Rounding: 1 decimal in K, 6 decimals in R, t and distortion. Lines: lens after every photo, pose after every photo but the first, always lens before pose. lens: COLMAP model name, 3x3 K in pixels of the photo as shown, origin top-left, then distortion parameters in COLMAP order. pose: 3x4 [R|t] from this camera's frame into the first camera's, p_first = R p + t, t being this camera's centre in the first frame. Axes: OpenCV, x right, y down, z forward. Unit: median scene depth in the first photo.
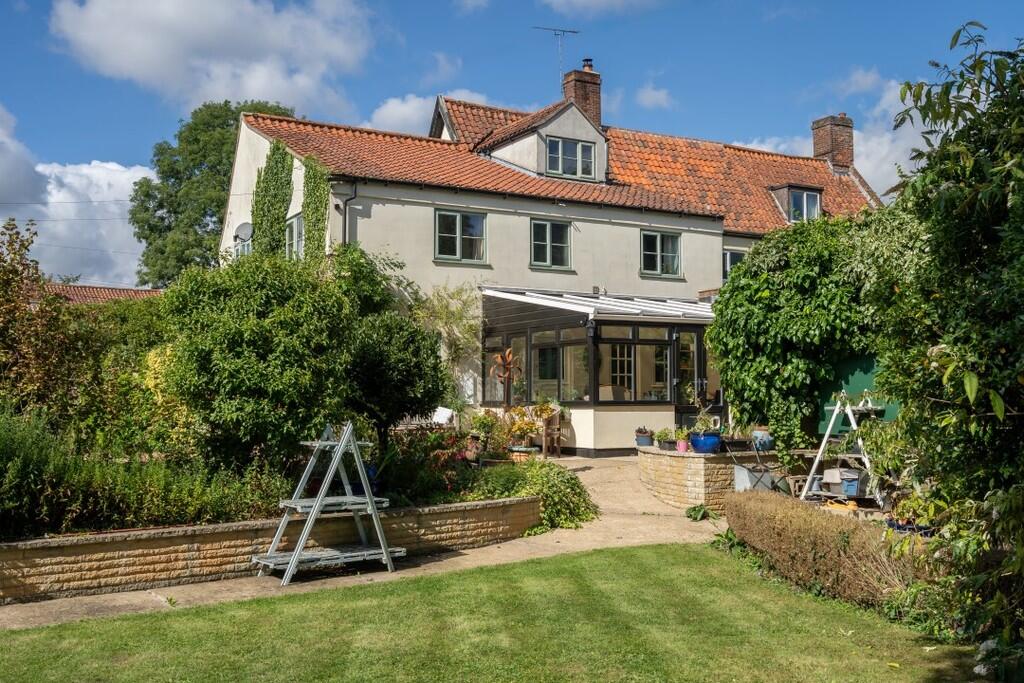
lens RADIAL K [[1009.2, 0, 511.9], [0, 1009.2, 344.8], [0, 0, 1]] dist [0.009370, 0.000000]
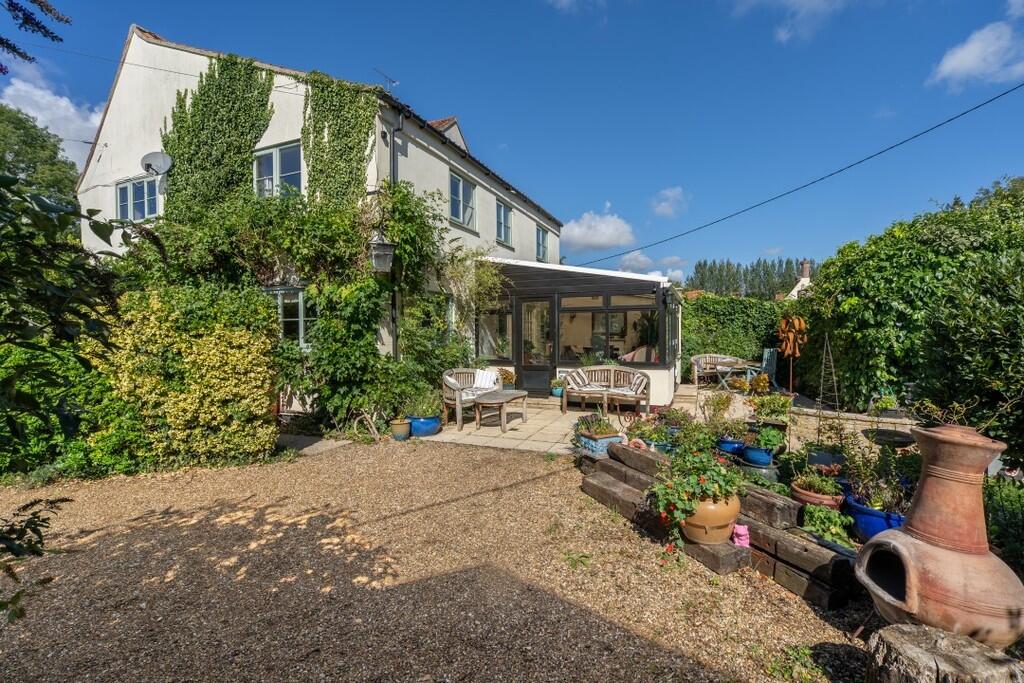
lens RADIAL K [[470.5, 0, 510.7], [0, 470.5, 340.2], [0, 0, 1]] dist [0.000281, 0.000405]
pose [[0.809336, -0.008552, 0.587284, -0.464890], [-0.026375, 0.998356, 0.050886, 0.013497], [-0.586754, -0.056674, 0.807780, 0.906259]]
